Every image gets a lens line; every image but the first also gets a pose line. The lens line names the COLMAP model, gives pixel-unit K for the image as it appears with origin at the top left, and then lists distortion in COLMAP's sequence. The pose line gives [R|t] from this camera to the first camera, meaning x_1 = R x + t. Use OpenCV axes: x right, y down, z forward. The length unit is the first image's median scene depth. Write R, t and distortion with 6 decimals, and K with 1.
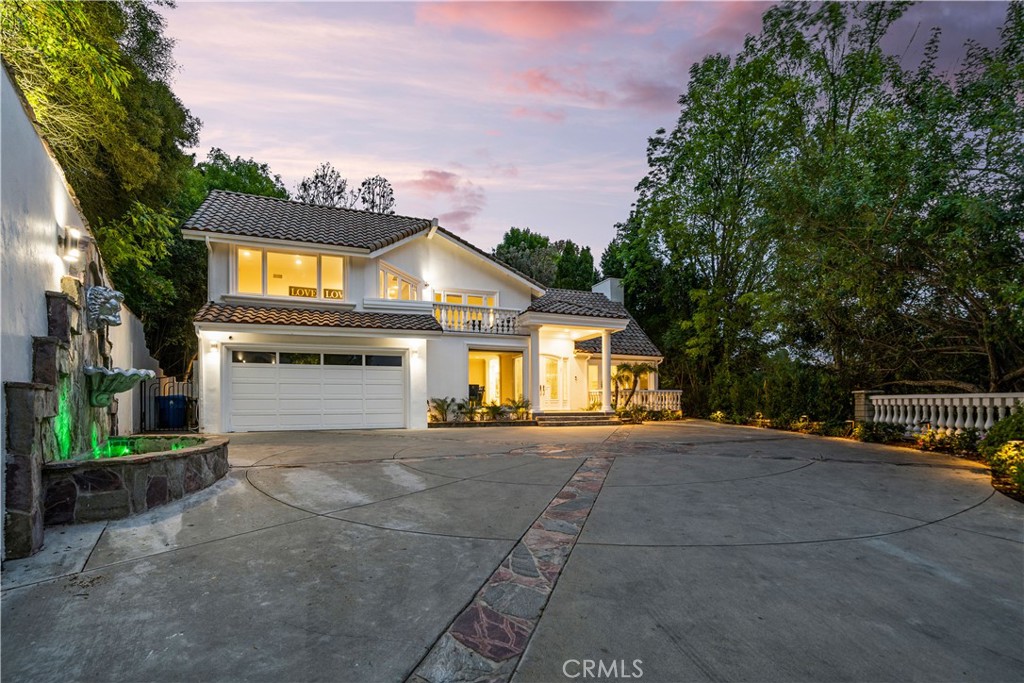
lens RADIAL K [[453.4, 0, 503.6], [0, 453.4, 396.0], [0, 0, 1]] dist [0.001895, 0.000089]
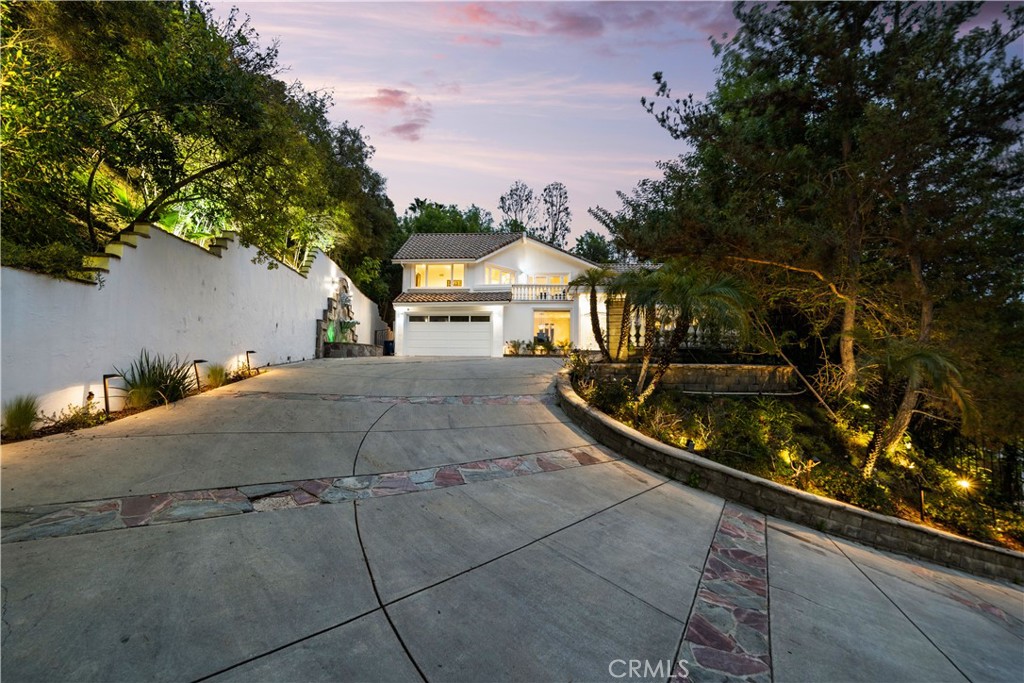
lens RADIAL K [[406.1, 0, 510.9], [0, 406.1, 340.8], [0, 0, 1]] dist [-0.001016, -0.000010]
pose [[0.904051, -0.009627, -0.427316, 0.463669], [-0.009108, 0.999085, -0.041778, 0.065816], [0.427327, 0.041661, 0.903137, -0.351629]]
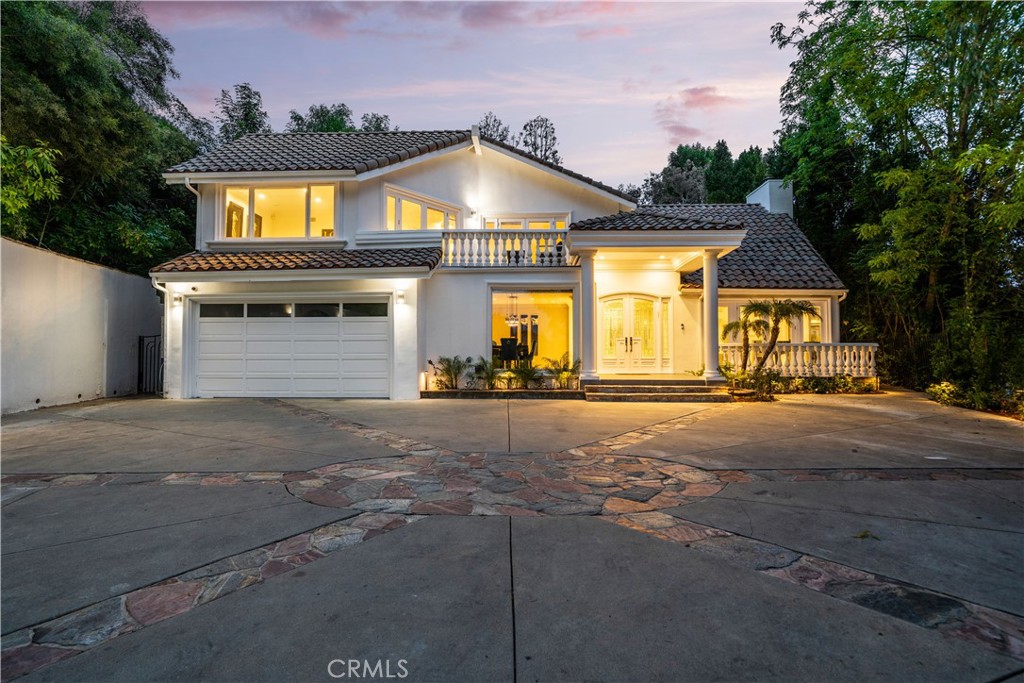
lens RADIAL K [[476.0, 0, 513.8], [0, 476.0, 337.4], [0, 0, 1]] dist [0.003820, 0.000128]
pose [[0.924885, -0.009609, -0.380125, 0.239882], [0.002879, 0.999829, -0.018271, -0.012761], [0.380236, 0.015804, 0.924755, 0.298378]]
